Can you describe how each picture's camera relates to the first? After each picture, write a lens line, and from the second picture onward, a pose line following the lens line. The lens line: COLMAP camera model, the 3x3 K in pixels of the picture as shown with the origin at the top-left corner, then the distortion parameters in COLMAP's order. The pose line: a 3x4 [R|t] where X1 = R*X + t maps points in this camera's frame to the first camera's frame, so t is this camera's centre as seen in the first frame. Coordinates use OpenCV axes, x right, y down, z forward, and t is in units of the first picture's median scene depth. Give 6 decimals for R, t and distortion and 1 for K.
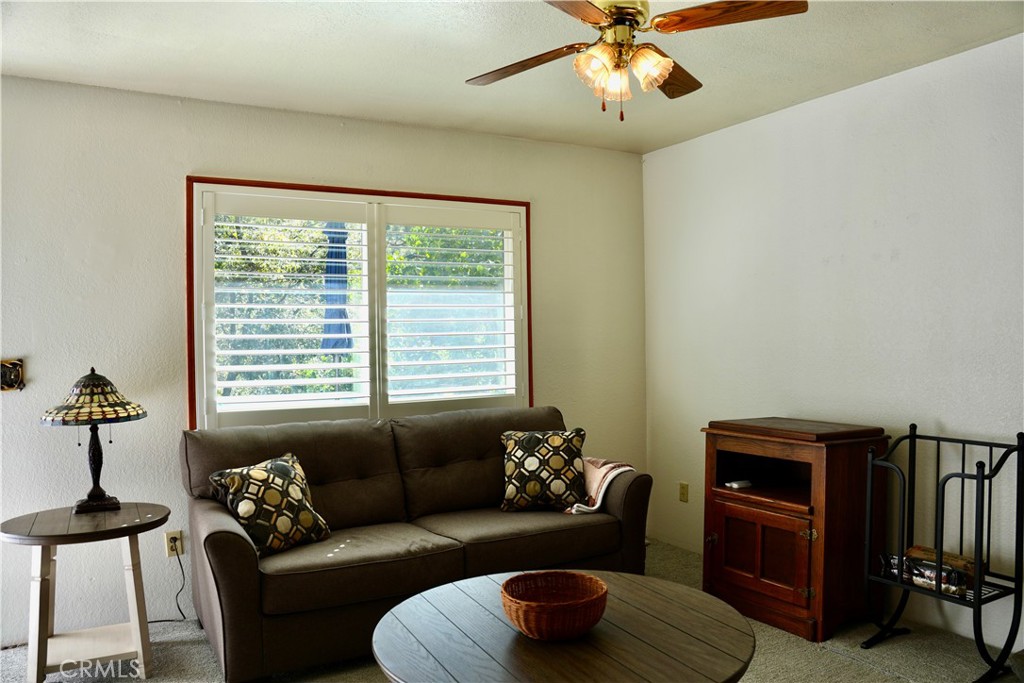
lens RADIAL K [[754.9, 0, 512.0], [0, 754.9, 341.5], [0, 0, 1]] dist [-0.153232, 0.094924]
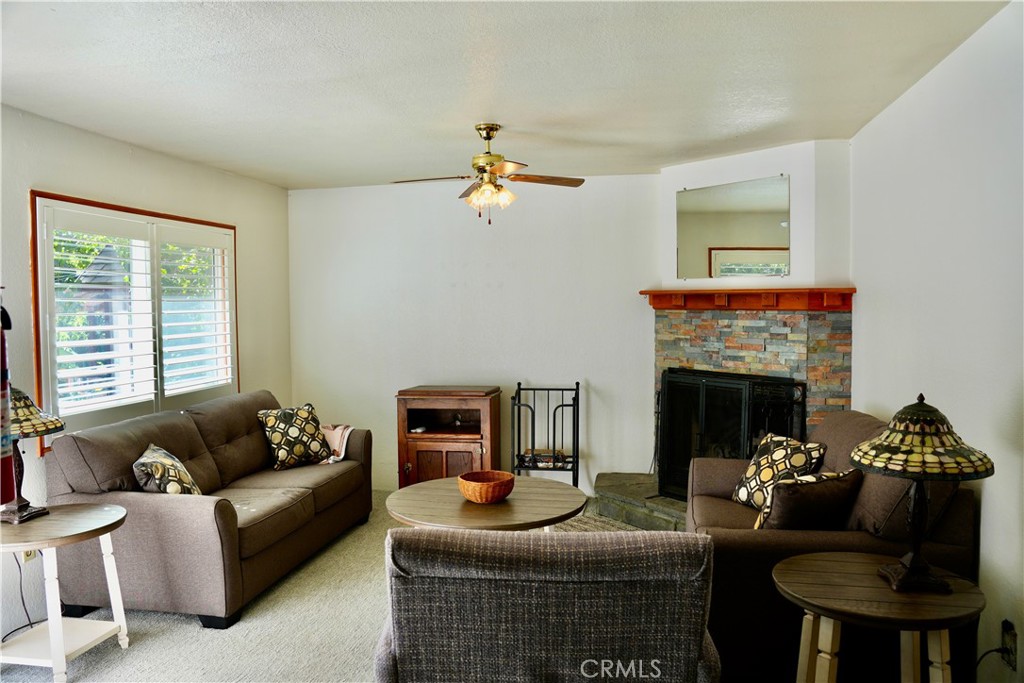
lens RADIAL K [[754.9, 0, 512.0], [0, 754.9, 341.5], [0, 0, 1]] dist [-0.153232, 0.094924]
pose [[0.646878, -0.029225, 0.762034, -0.742581], [0.007138, 0.999454, 0.032271, -0.039886], [-0.762560, -0.015436, 0.646733, -0.156546]]
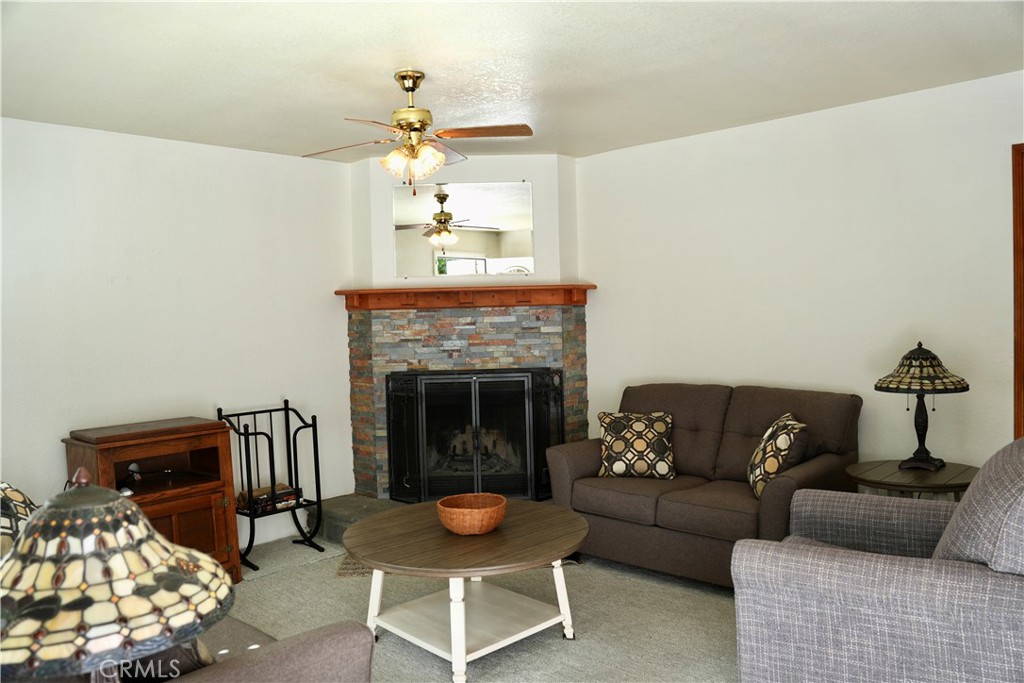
lens RADIAL K [[754.9, 0, 512.0], [0, 754.9, 341.5], [0, 0, 1]] dist [-0.153232, 0.094924]
pose [[-0.297513, -0.013481, 0.954622, -0.800390], [0.042555, 0.998719, 0.027366, -0.022896], [-0.953769, 0.048766, -0.296559, 0.755055]]
